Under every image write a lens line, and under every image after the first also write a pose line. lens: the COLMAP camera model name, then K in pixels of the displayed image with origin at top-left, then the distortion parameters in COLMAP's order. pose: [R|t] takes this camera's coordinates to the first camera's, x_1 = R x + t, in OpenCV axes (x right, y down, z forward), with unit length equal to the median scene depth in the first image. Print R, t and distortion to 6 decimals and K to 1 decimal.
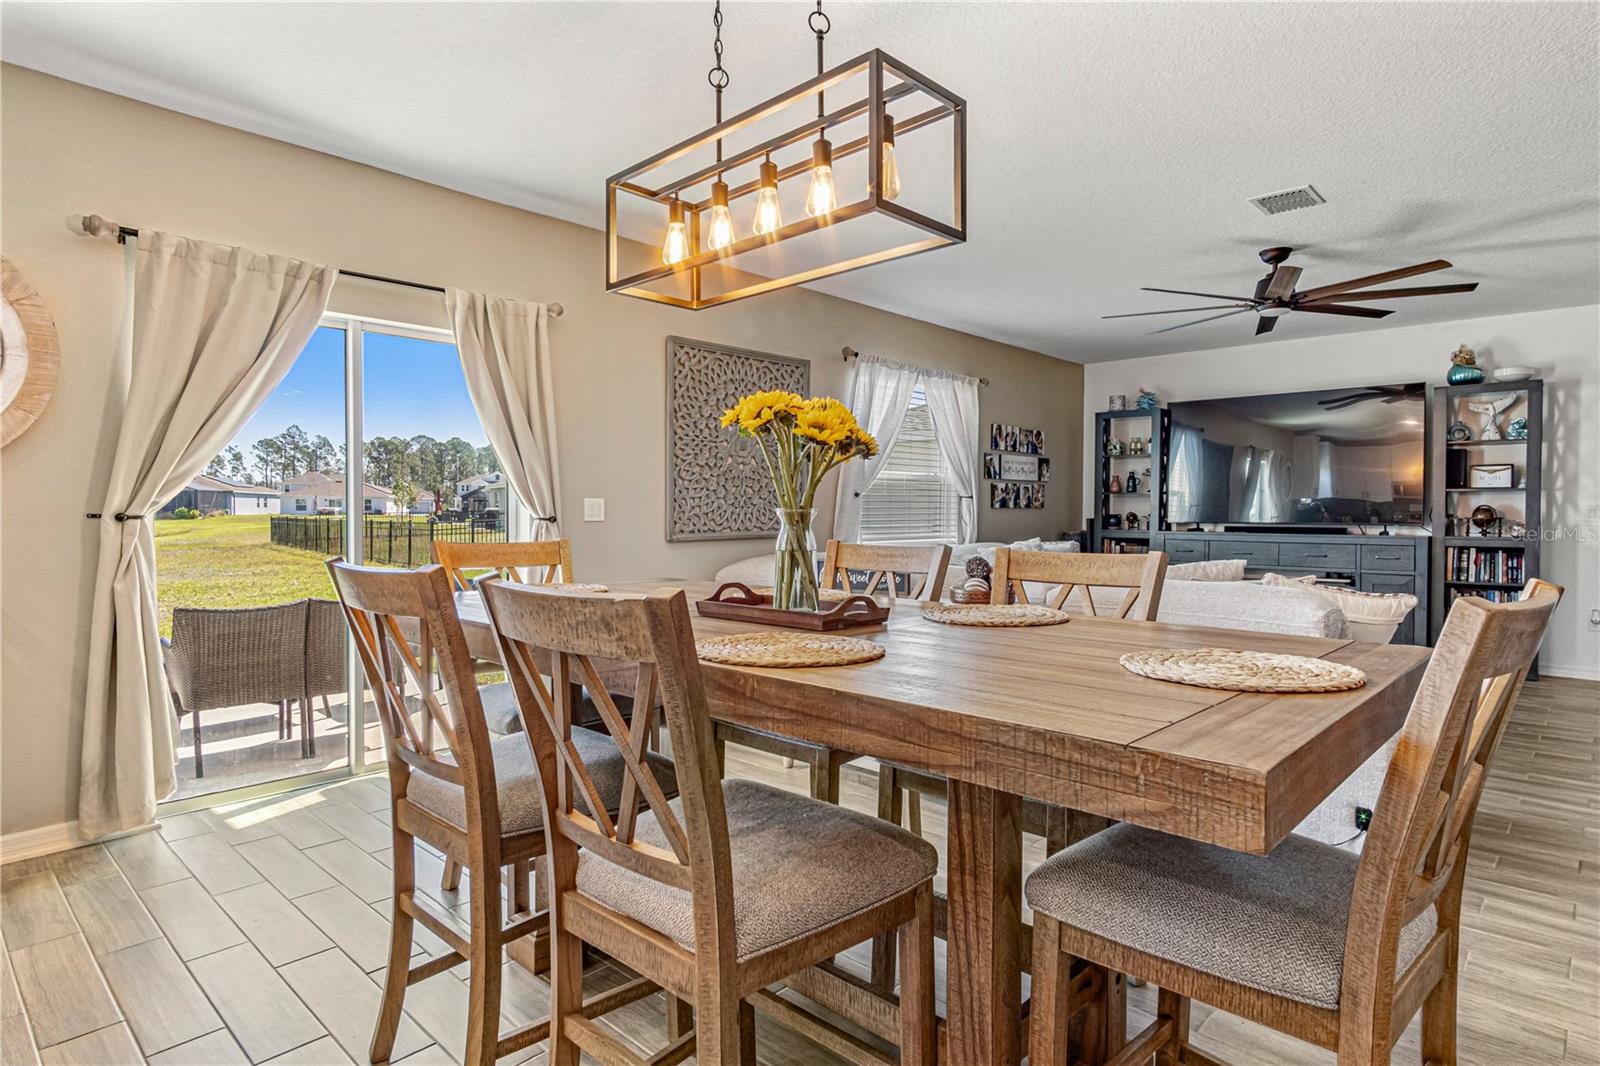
lens RADIAL K [[872.6, 0, 791.9], [0, 872.6, 532.7], [0, 0, 1]] dist [0.004315, 0.002263]
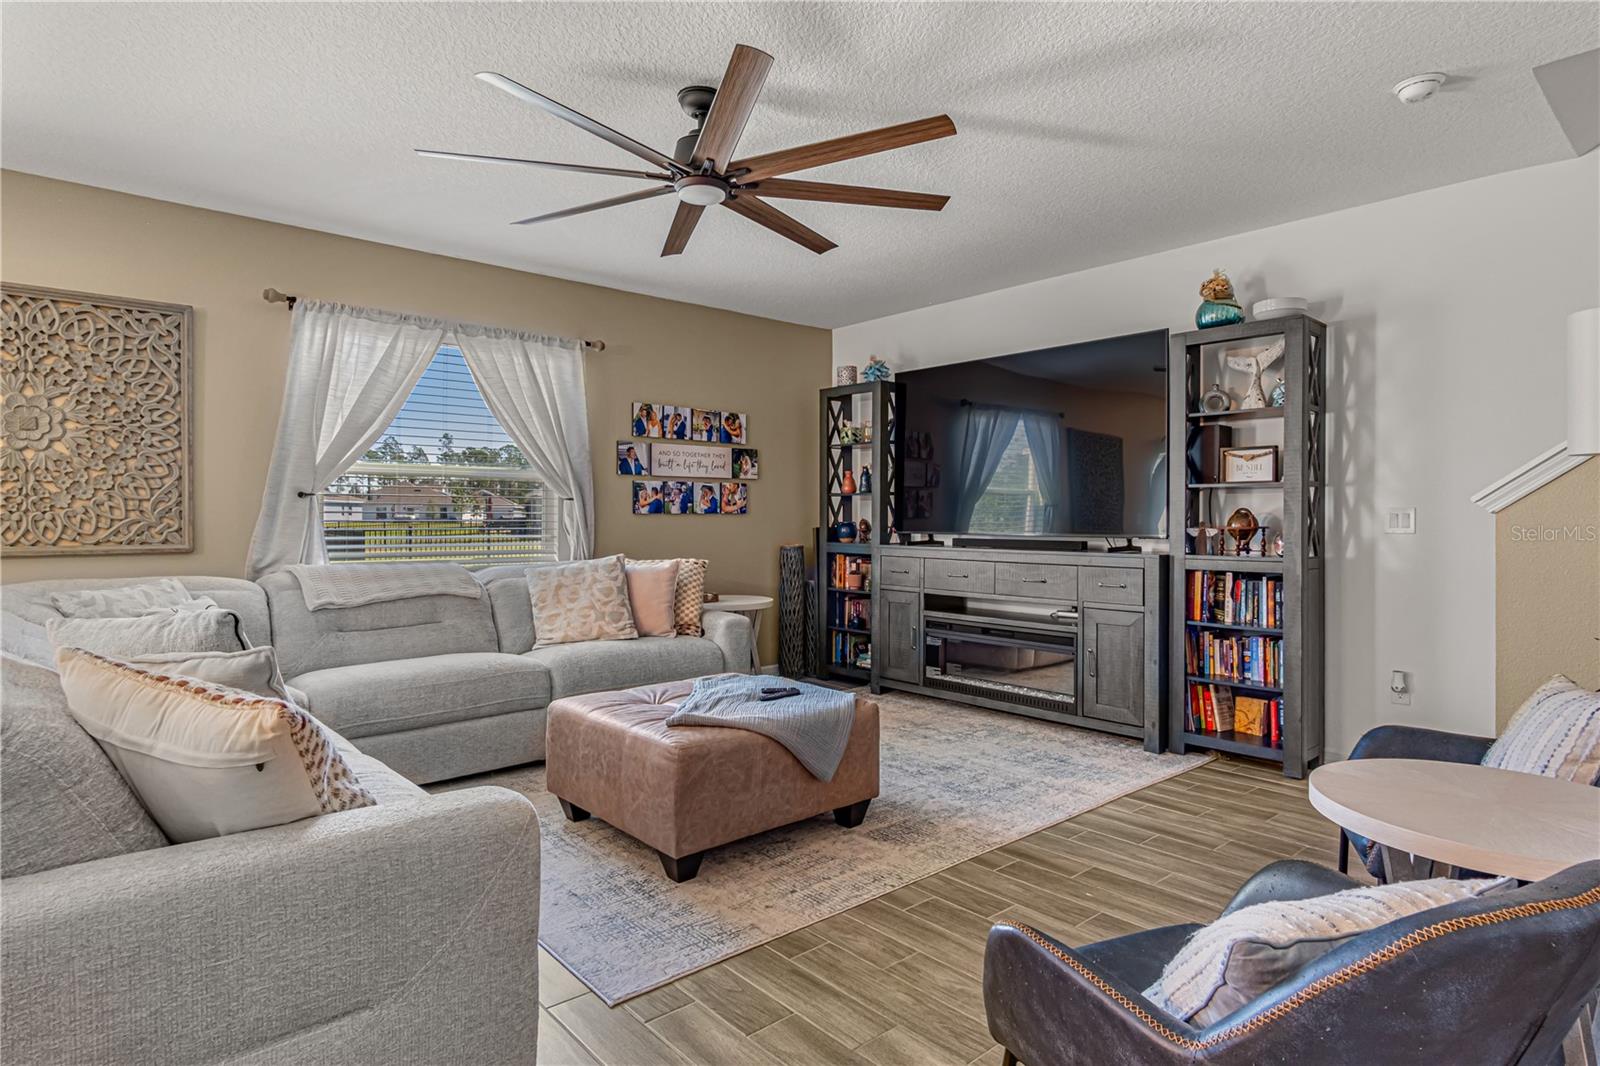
lens RADIAL K [[872.6, 0, 807.2], [0, 872.6, 525.4], [0, 0, 1]] dist [0.004315, 0.002263]
pose [[0.994875, 0.000651, -0.101114, 0.510731], [-0.002400, 0.999849, -0.017184, -0.006176], [0.101087, 0.017339, 0.994726, 0.296026]]
